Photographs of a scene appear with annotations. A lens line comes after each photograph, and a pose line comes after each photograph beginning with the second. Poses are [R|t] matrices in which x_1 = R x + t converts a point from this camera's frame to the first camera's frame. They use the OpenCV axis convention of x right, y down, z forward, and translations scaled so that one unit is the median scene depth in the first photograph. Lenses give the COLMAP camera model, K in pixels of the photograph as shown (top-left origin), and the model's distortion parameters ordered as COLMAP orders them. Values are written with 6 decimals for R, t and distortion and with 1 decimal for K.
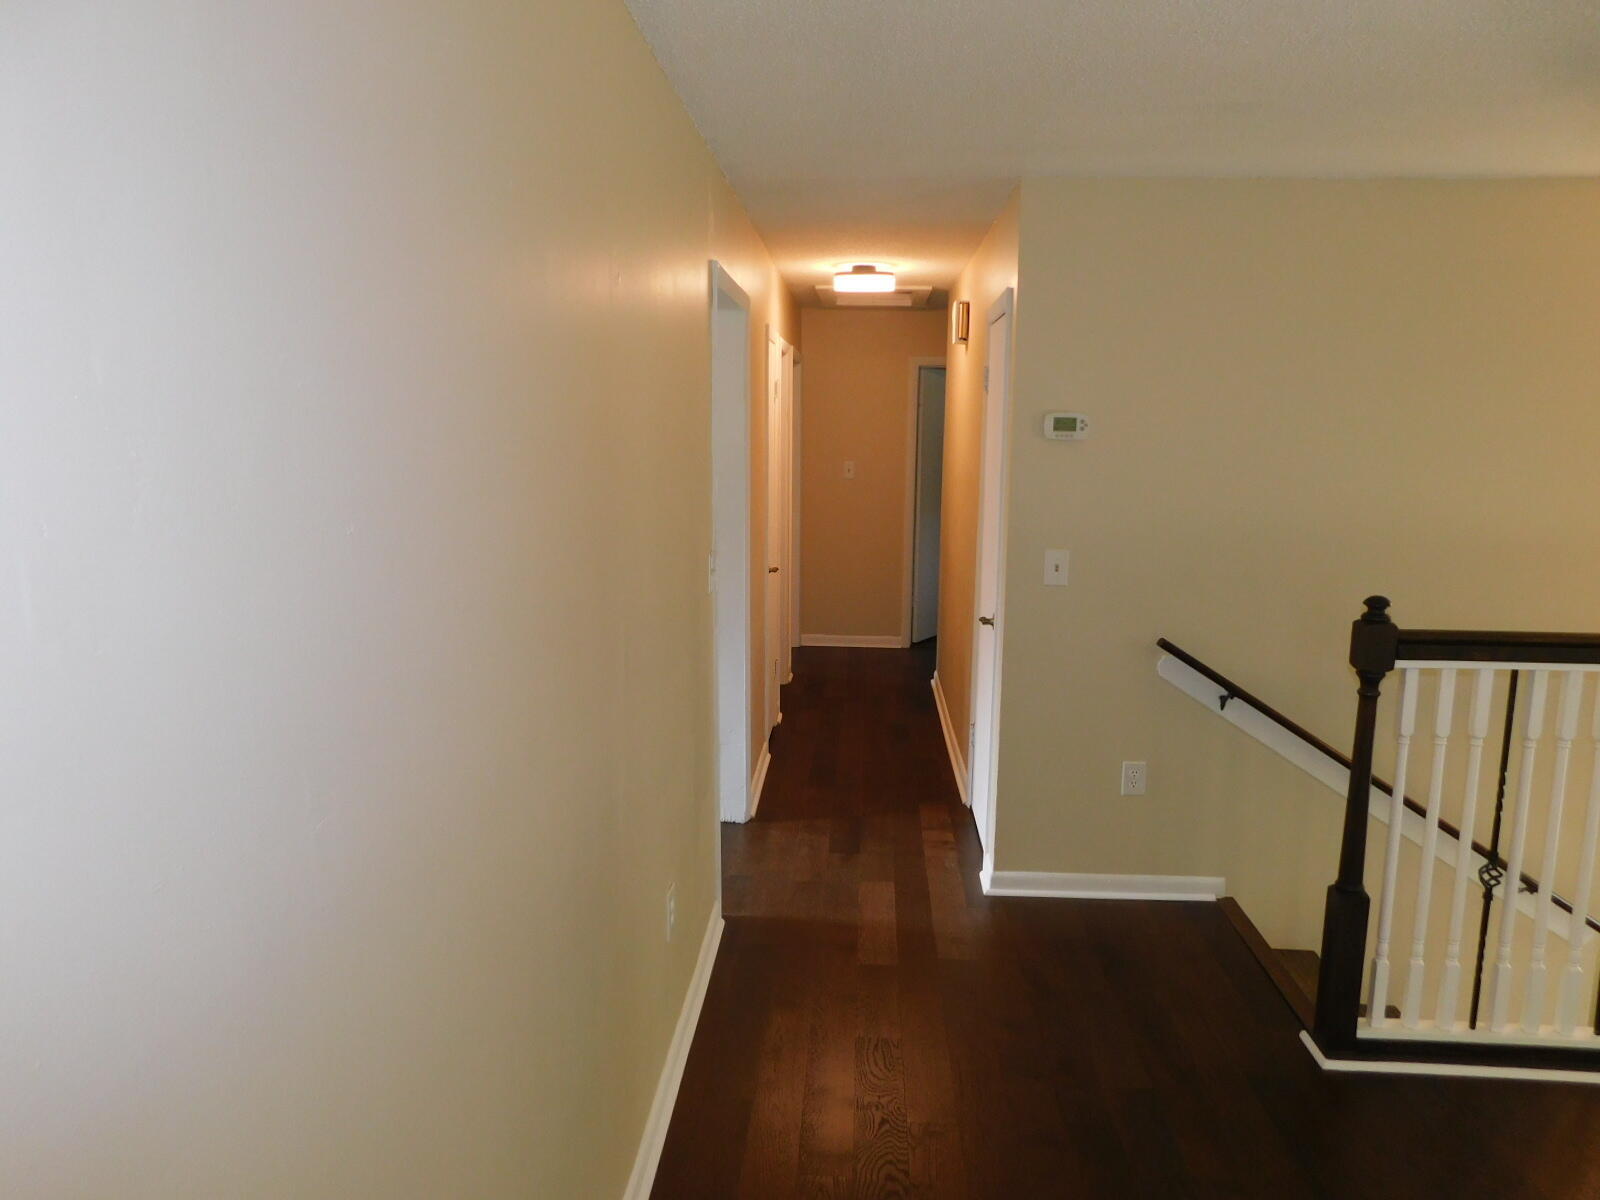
lens RADIAL K [[1066.8, 0, 801.1], [0, 1066.8, 590.3], [0, 0, 1]] dist [-0.057089, 0.052088]
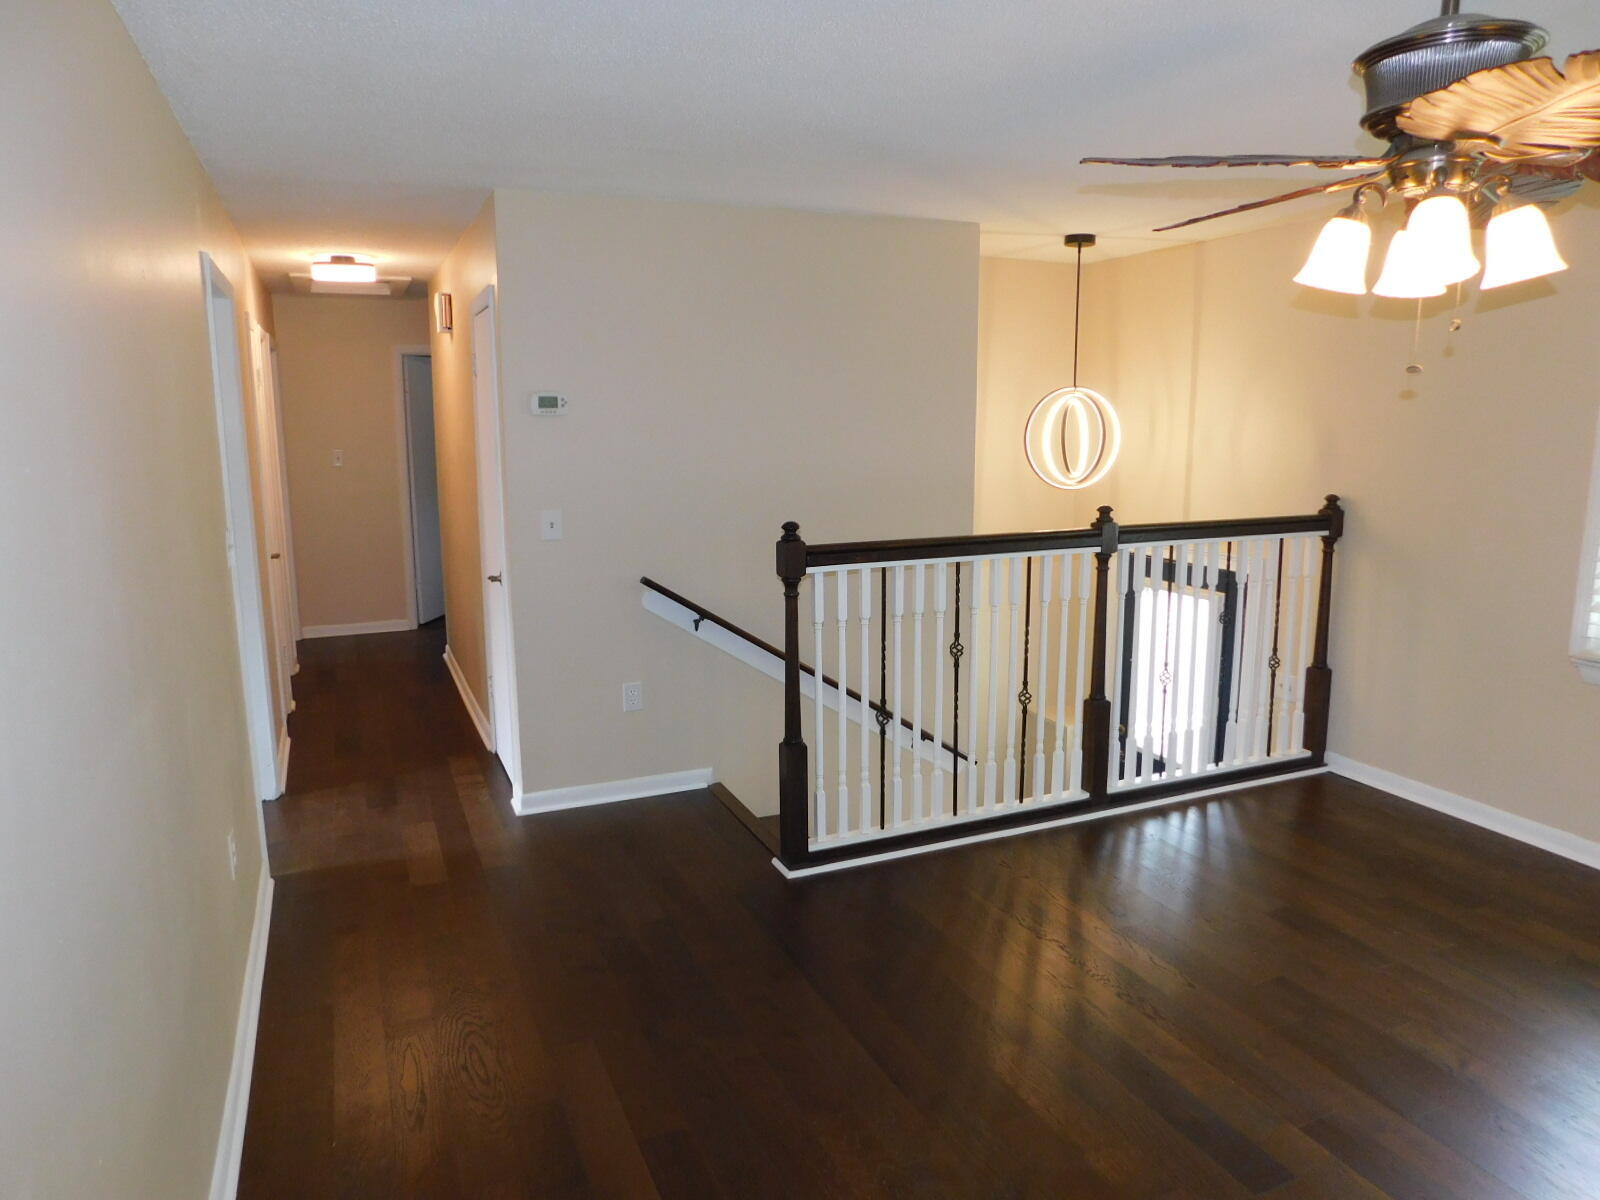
lens RADIAL K [[1066.8, 0, 792.7], [0, 1066.8, 599.9], [0, 0, 1]] dist [-0.057089, 0.052088]
pose [[0.894110, -0.094238, 0.437821, -0.041965], [0.086148, 0.995544, 0.038355, 0.037738], [-0.439484, 0.003424, 0.898244, -0.163540]]
